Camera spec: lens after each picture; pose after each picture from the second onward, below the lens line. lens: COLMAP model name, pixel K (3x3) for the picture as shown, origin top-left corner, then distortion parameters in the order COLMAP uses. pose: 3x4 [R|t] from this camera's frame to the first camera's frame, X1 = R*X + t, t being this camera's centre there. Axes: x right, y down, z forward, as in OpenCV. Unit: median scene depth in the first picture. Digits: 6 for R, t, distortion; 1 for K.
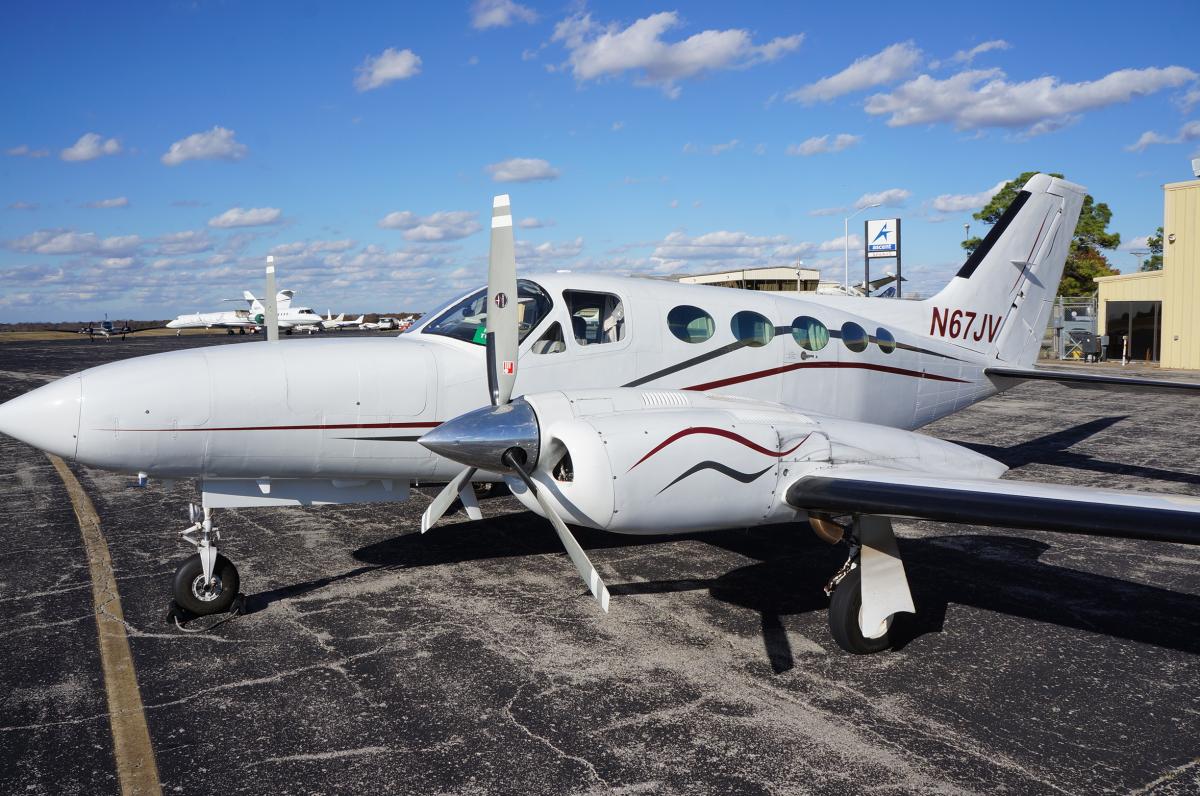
lens RADIAL K [[963.2, 0, 595.5], [0, 963.2, 404.2], [0, 0, 1]] dist [-0.169018, 0.141361]
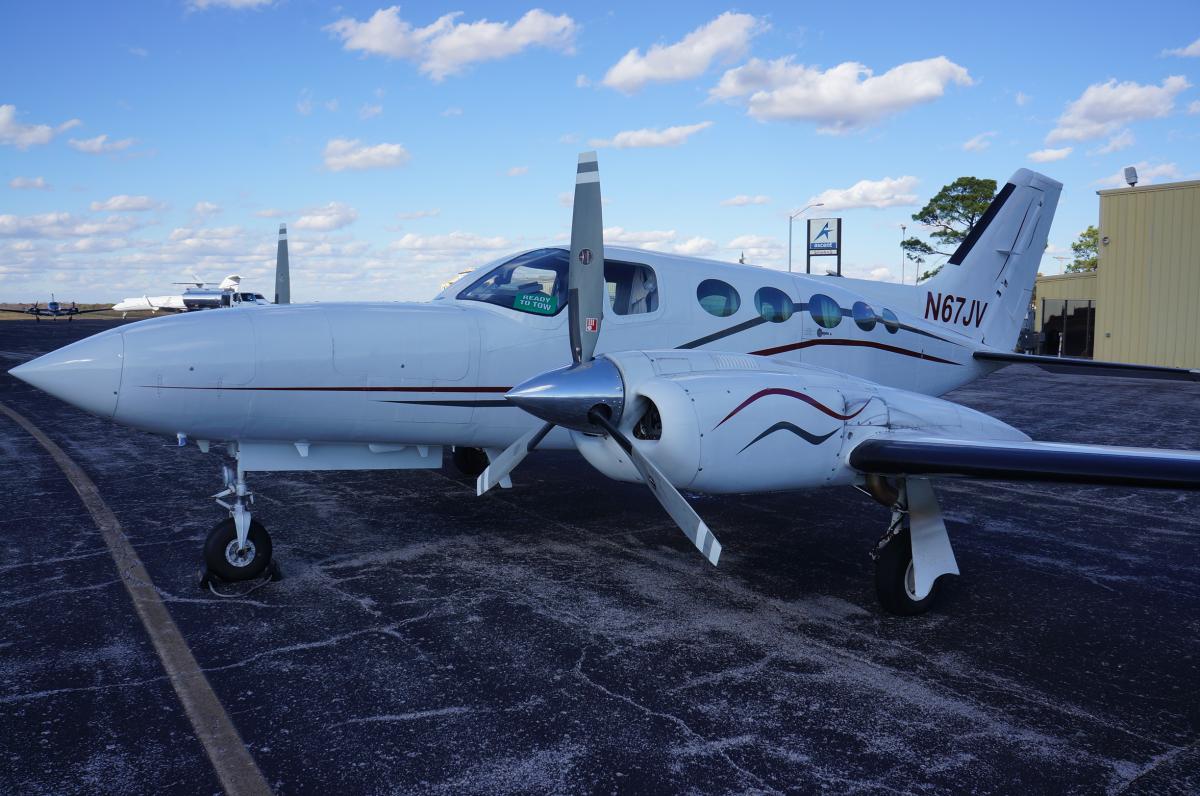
lens RADIAL K [[944.7, 0, 599.1], [0, 944.7, 394.0], [0, 0, 1]] dist [-0.184616, 0.139236]
pose [[0.997548, 0.015238, 0.068304, -0.108748], [-0.015185, 0.999884, -0.001294, 0.025615], [-0.068316, 0.000253, 0.997664, 0.018564]]
